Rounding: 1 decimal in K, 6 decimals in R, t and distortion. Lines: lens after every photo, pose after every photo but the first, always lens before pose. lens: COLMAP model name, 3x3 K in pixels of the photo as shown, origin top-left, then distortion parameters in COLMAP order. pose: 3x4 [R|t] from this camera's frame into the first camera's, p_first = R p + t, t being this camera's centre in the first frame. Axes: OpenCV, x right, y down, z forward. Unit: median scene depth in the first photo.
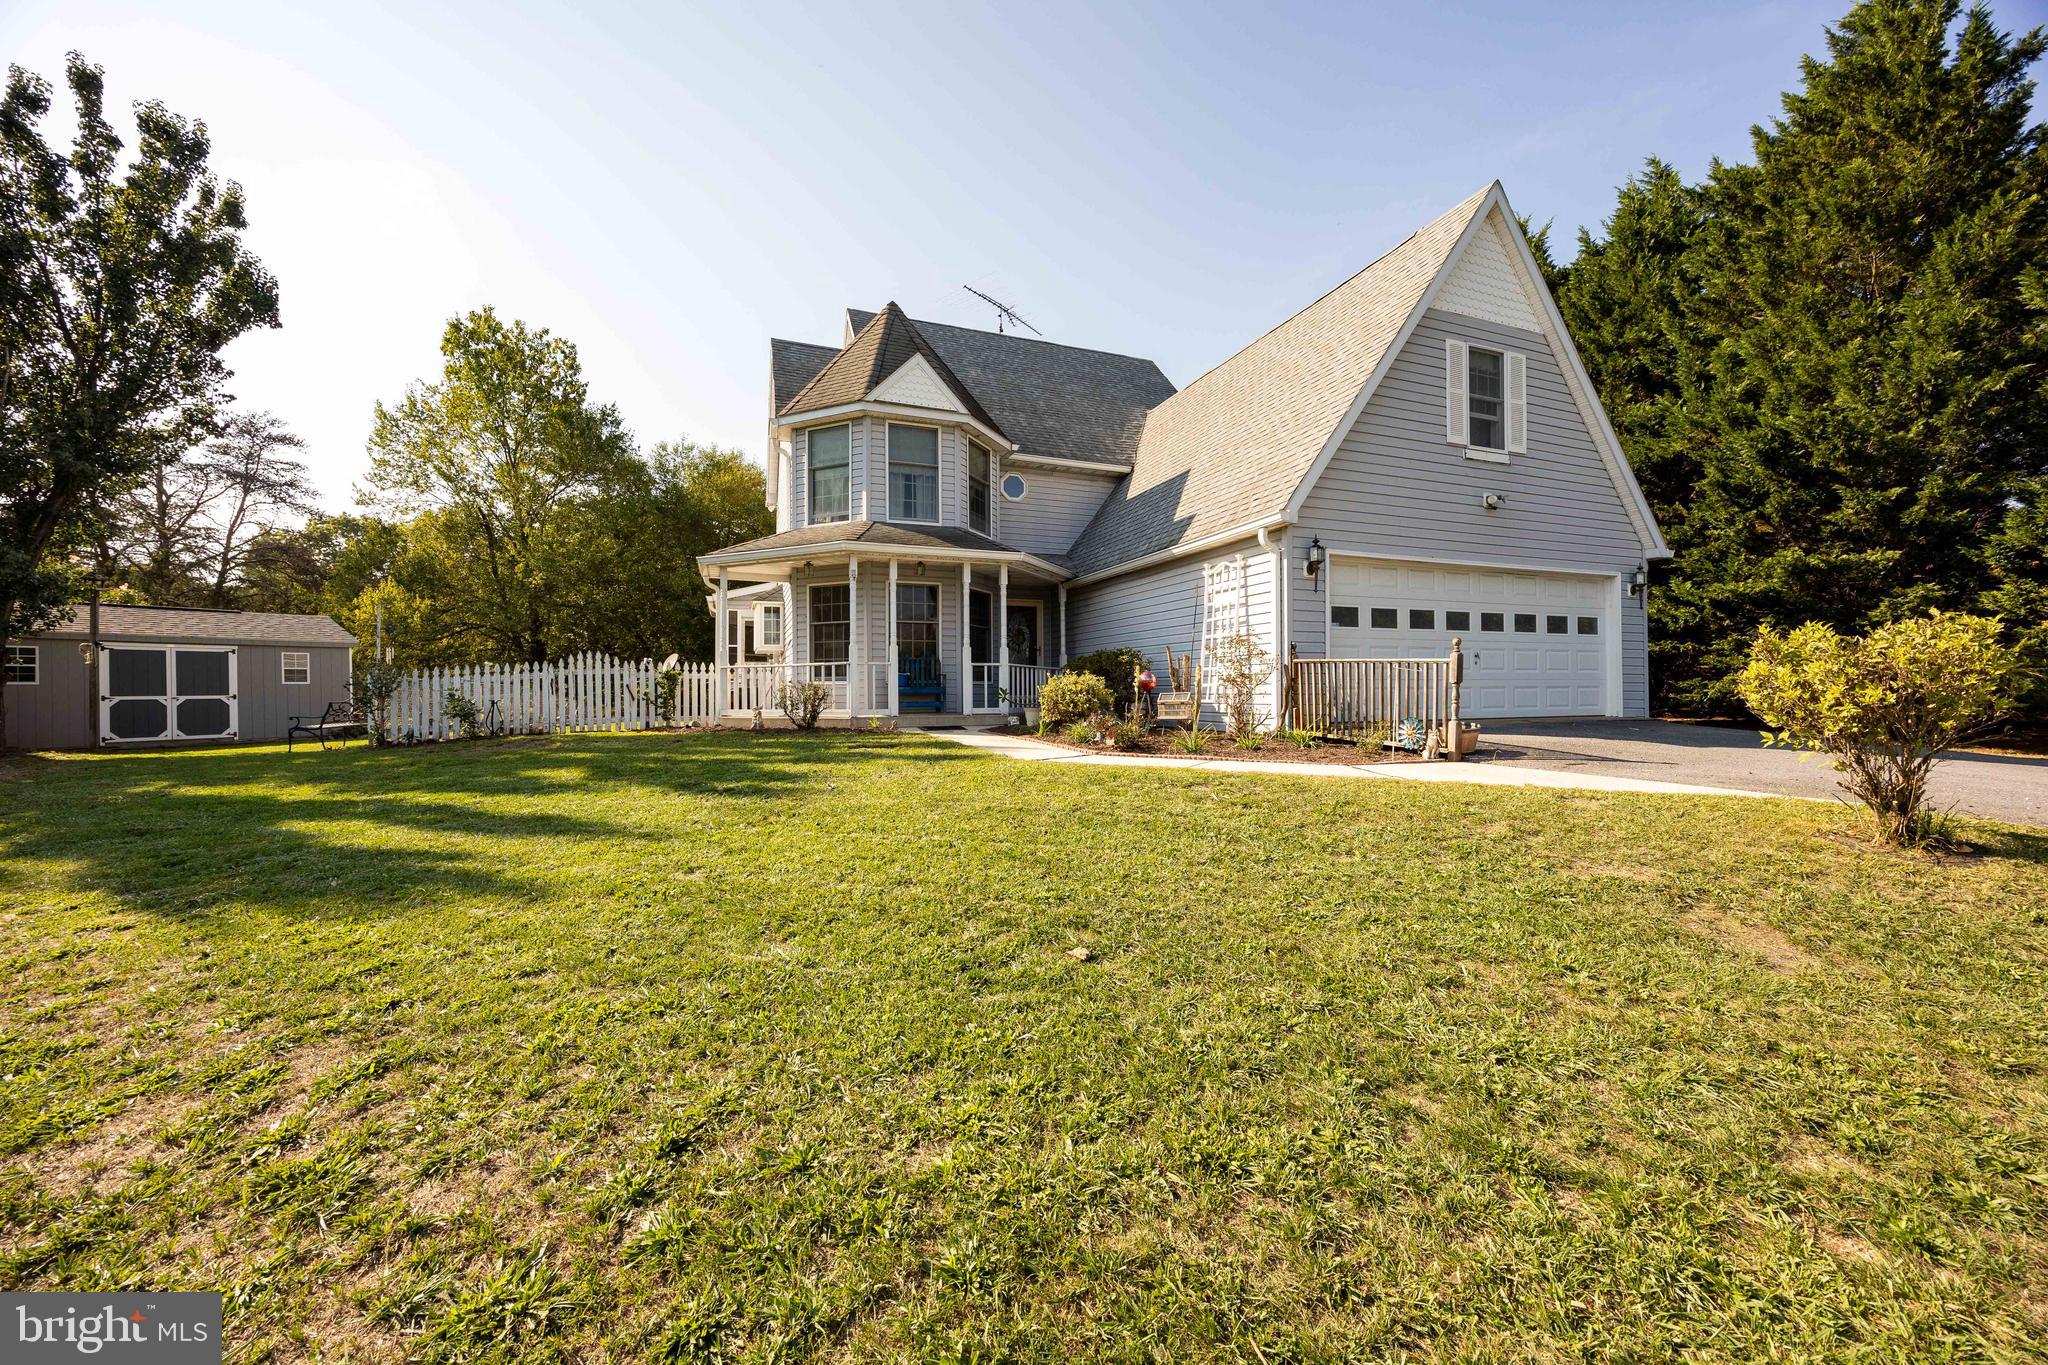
lens RADIAL K [[774.2, 0, 1015.4], [0, 774.2, 687.9], [0, 0, 1]] dist [0.002179, 0.000623]
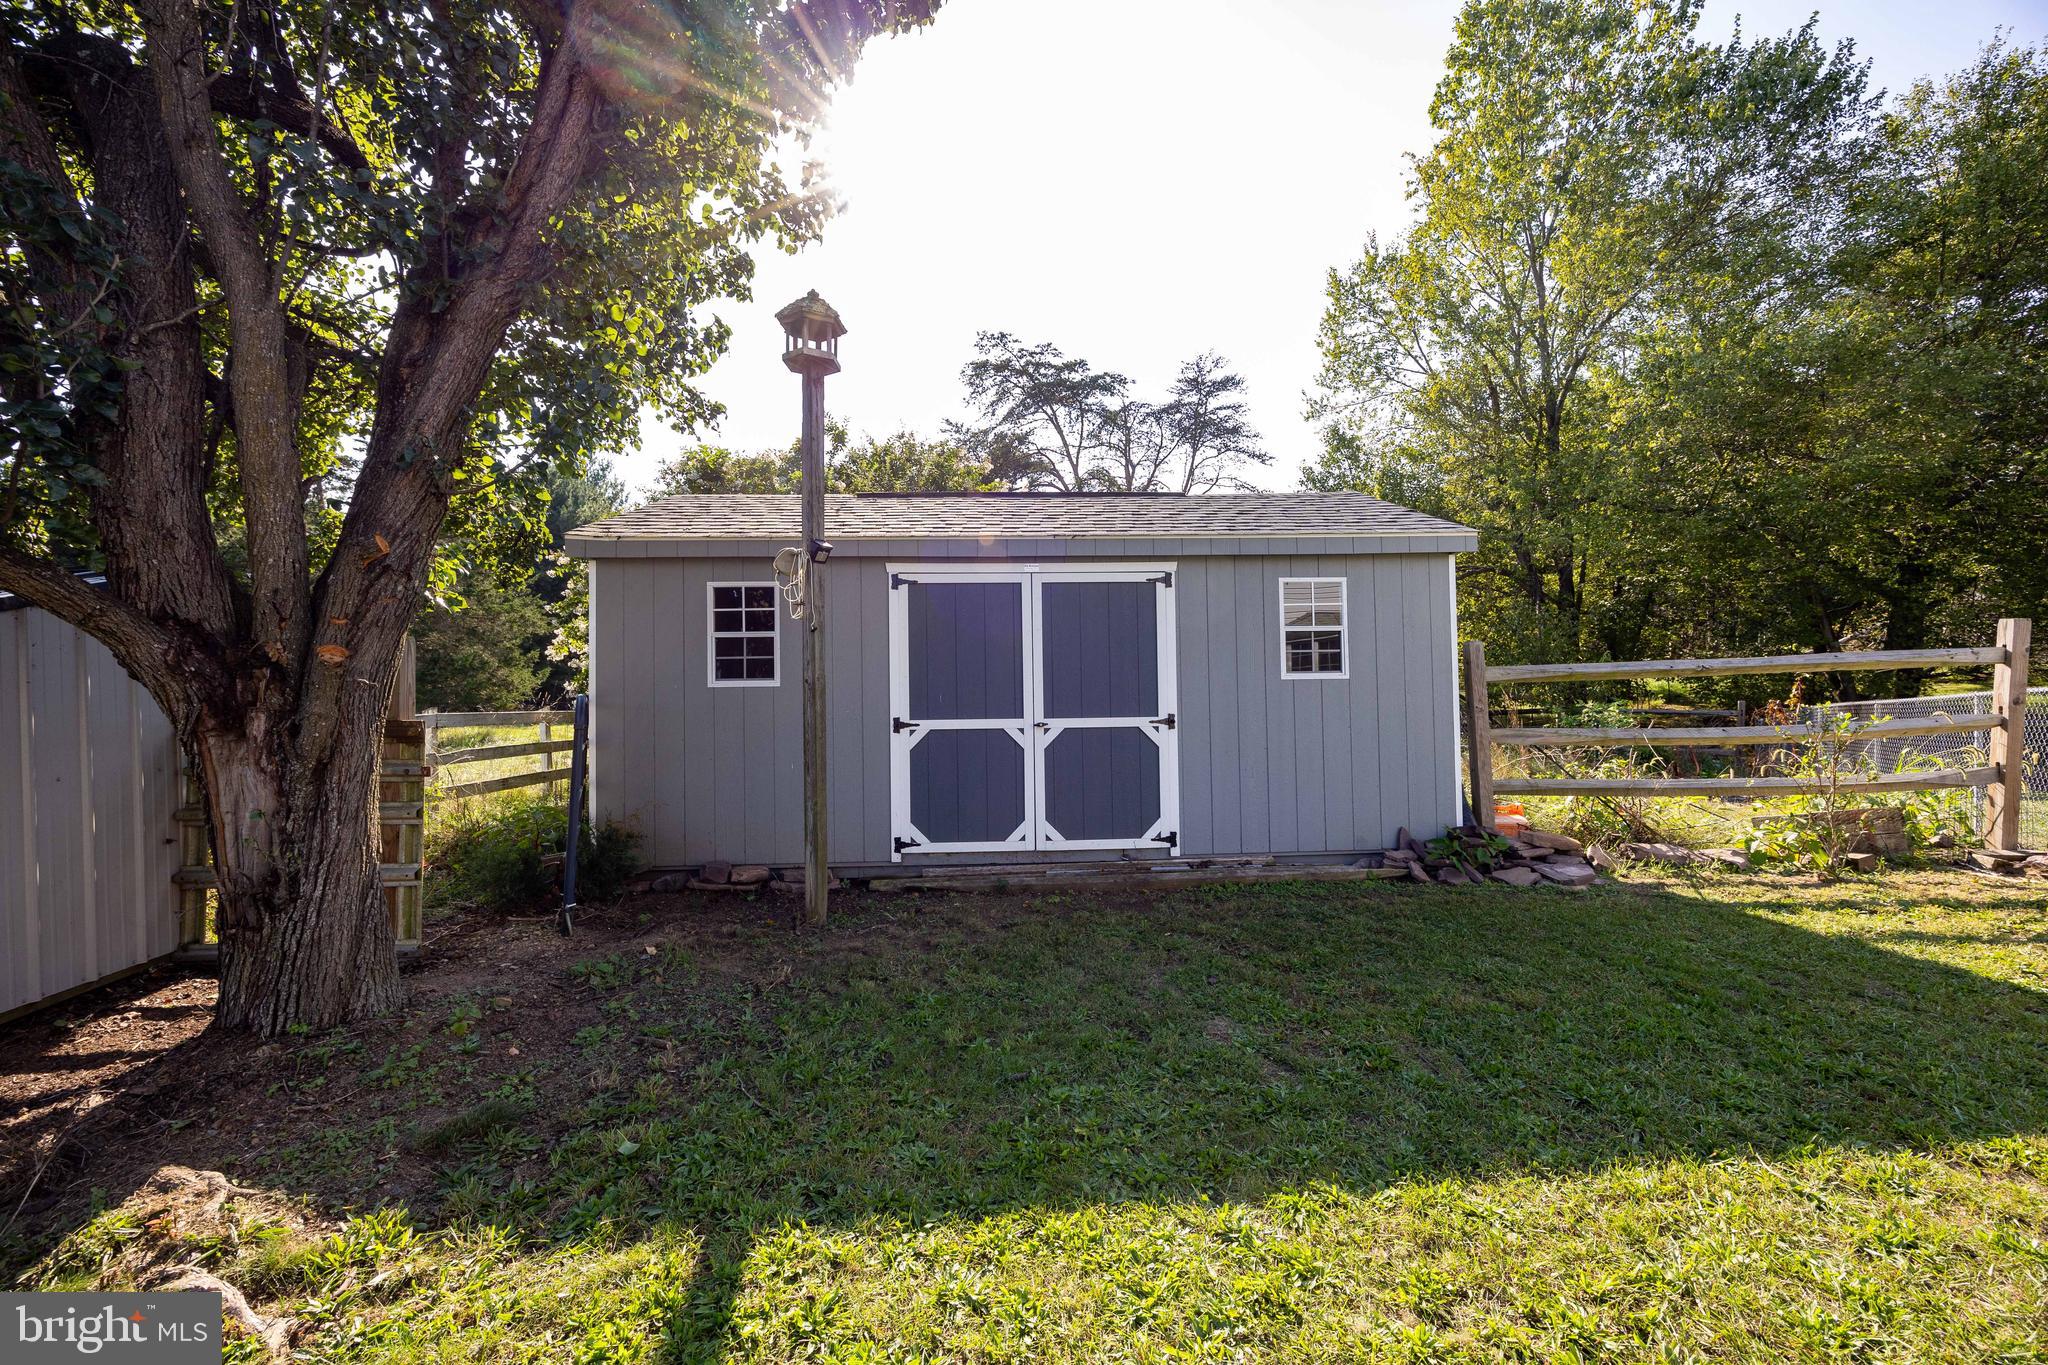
lens RADIAL K [[774.2, 0, 1015.4], [0, 774.2, 687.9], [0, 0, 1]] dist [0.002179, 0.000623]
pose [[0.530955, 0.008121, -0.847361, -0.990669], [0.010310, 0.999818, 0.016042, -0.009680], [0.847338, -0.017253, 0.530774, 0.999711]]
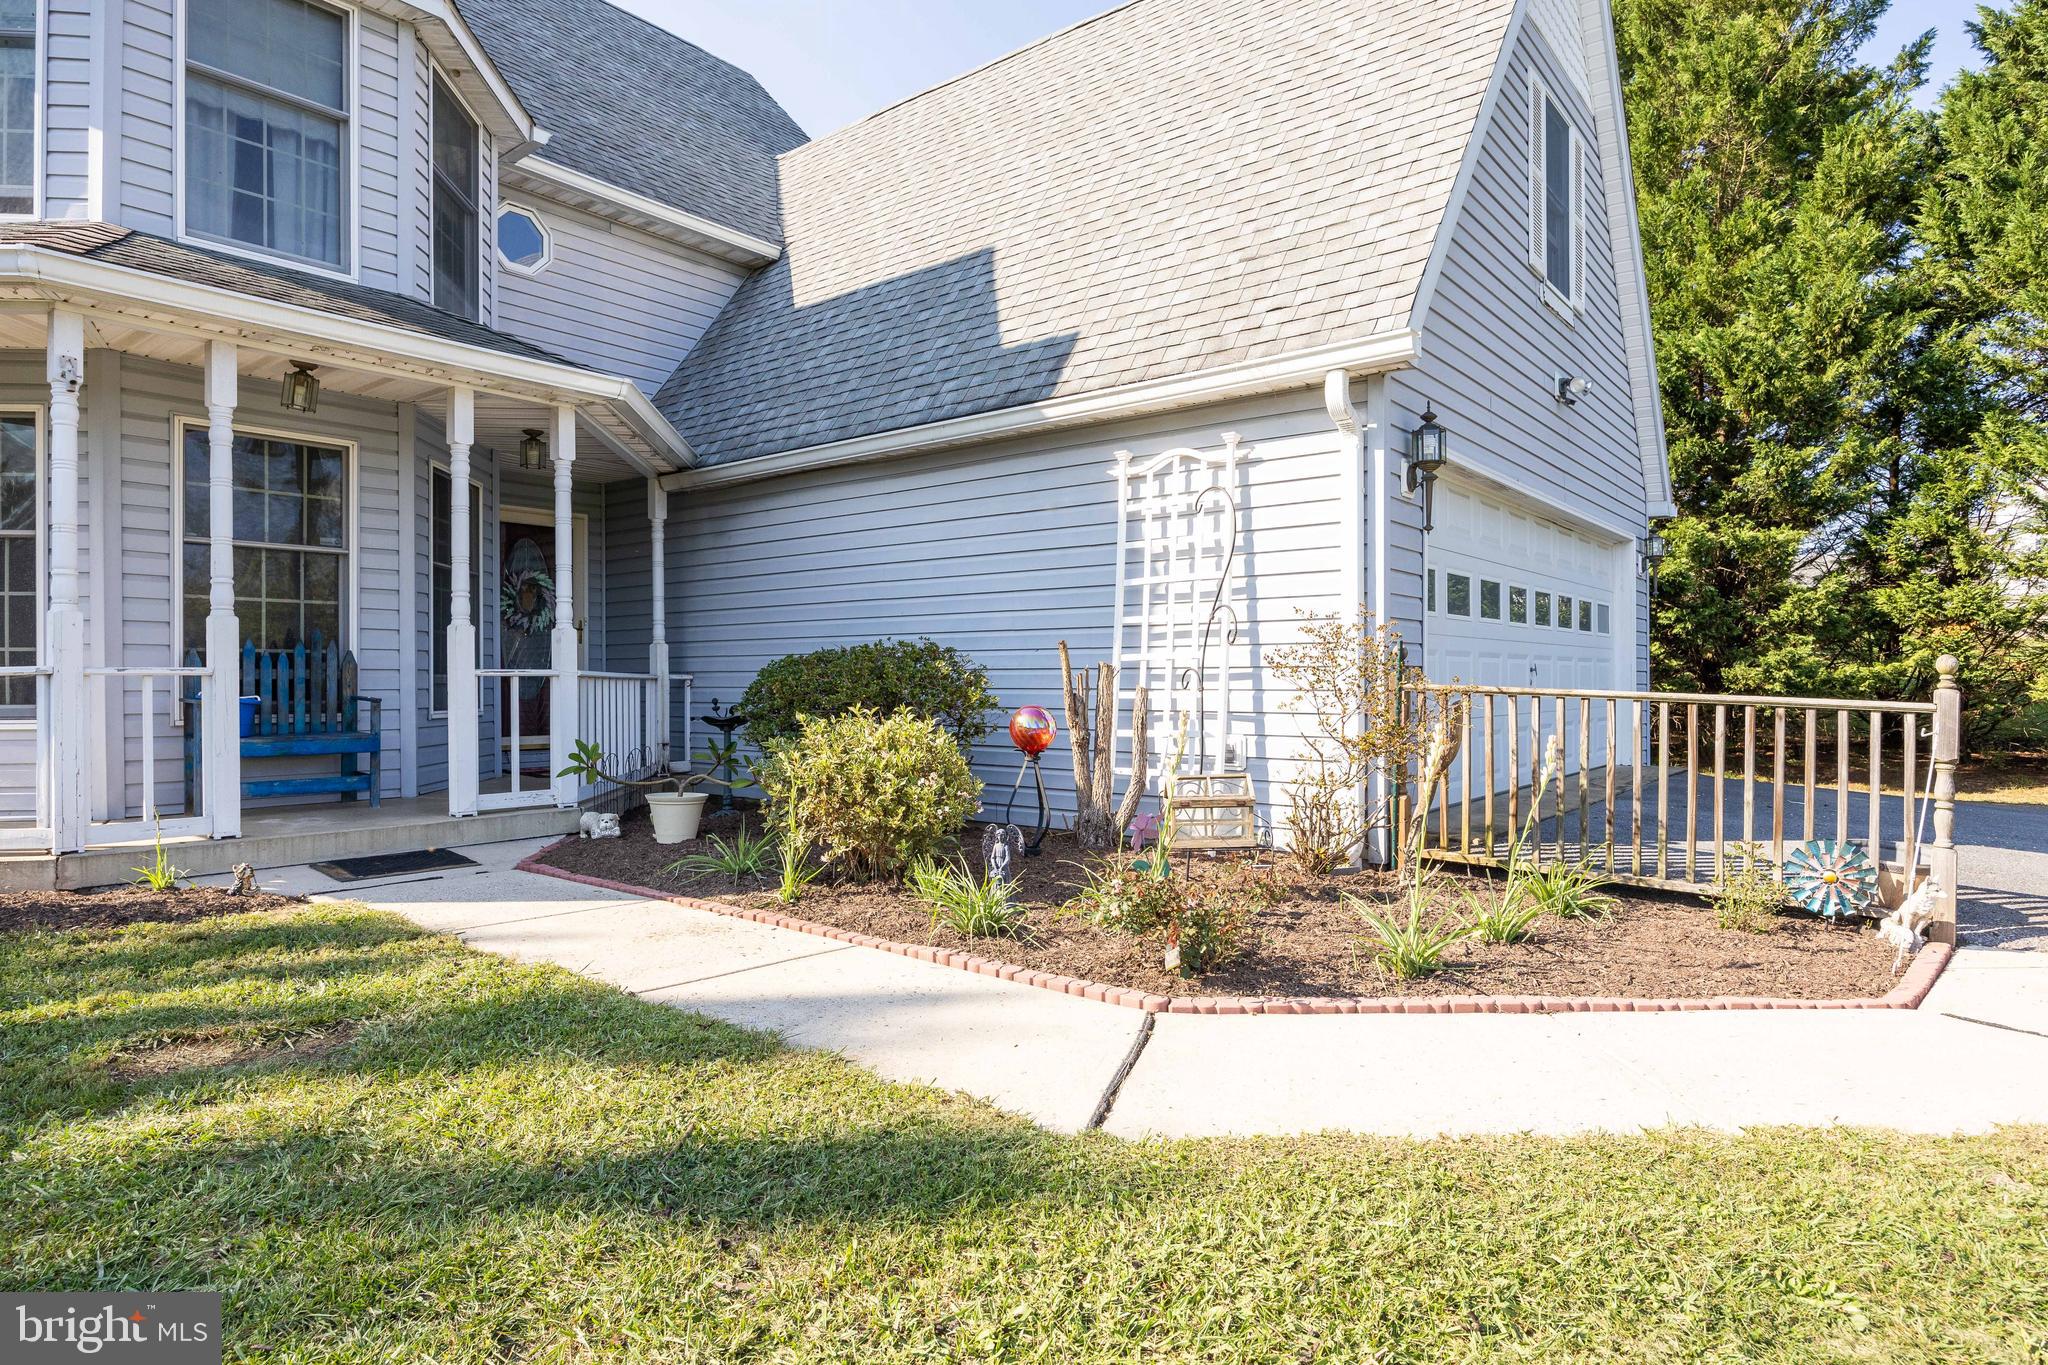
lens RADIAL K [[1181.0, 0, 1024.0], [0, 1181.0, 682.5], [0, 0, 1]] dist [-0.003973, -0.000140]
pose [[0.865304, 0.002633, 0.501241, -0.100875], [-0.004814, 0.999984, 0.003058, -0.026253], [-0.501224, -0.005059, 0.865303, 0.363559]]
